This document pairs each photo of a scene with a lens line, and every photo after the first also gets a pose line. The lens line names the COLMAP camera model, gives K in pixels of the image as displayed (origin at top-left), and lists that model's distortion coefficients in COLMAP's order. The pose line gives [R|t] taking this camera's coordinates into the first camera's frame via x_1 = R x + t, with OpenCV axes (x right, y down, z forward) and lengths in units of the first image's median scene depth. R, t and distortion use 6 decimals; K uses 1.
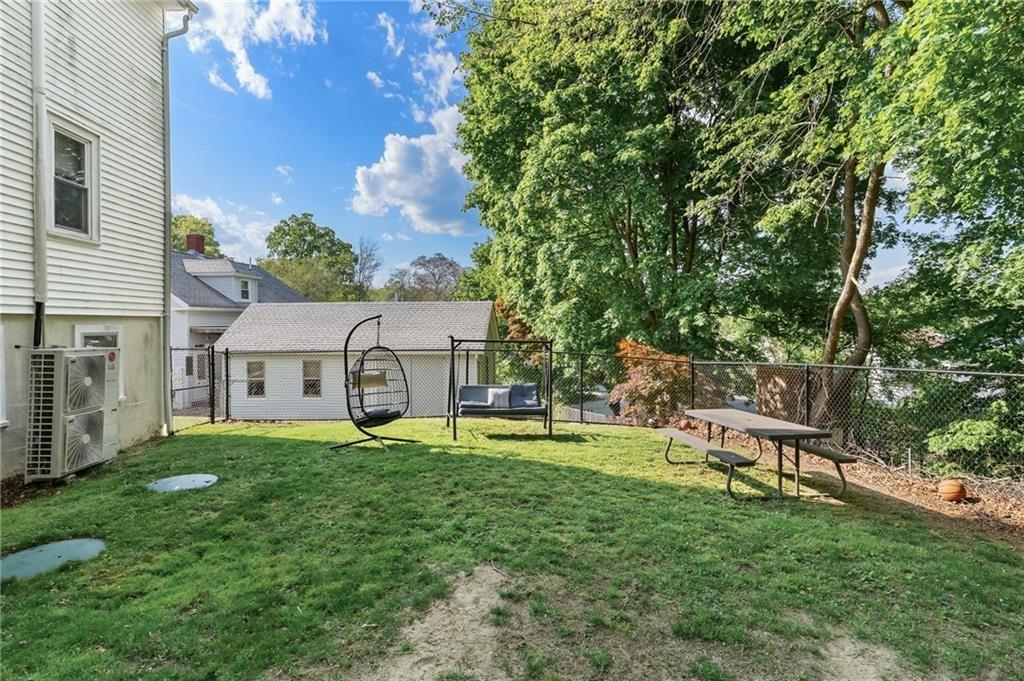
lens RADIAL K [[512.8, 0, 510.0], [0, 512.8, 325.8], [0, 0, 1]] dist [0.000040, 0.000098]
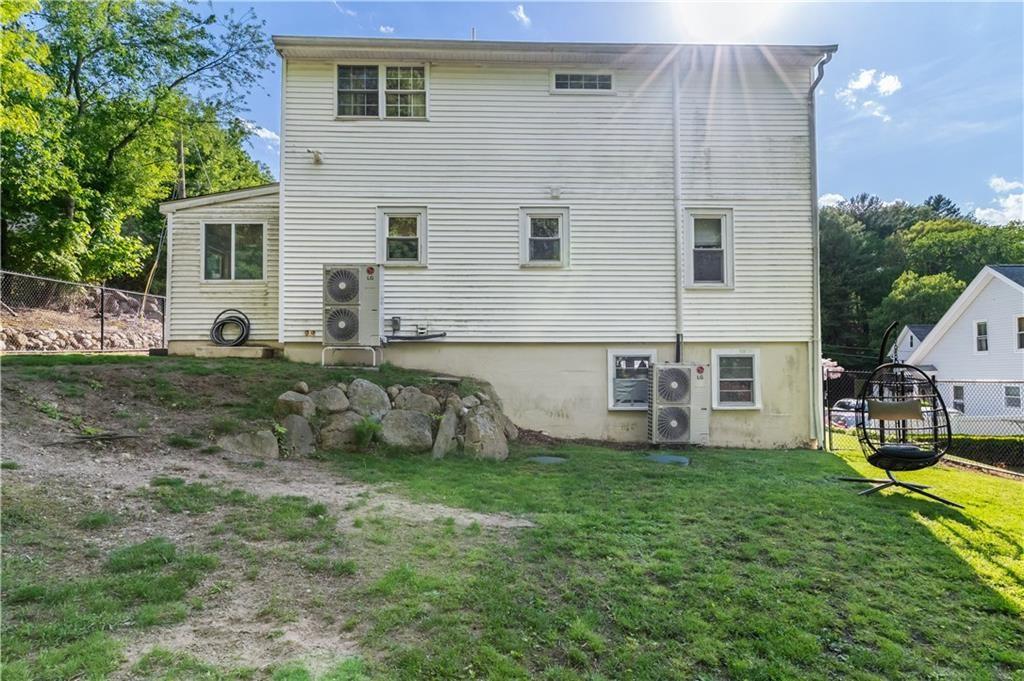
lens RADIAL K [[503.7, 0, 510.2], [0, 503.7, 358.0], [0, 0, 1]] dist [-0.000888, -0.000089]
pose [[-0.025682, -0.019770, -0.999475, 0.573413], [-0.000039, 0.999804, -0.019776, 0.052903], [0.999670, -0.000469, -0.025678, 0.496469]]
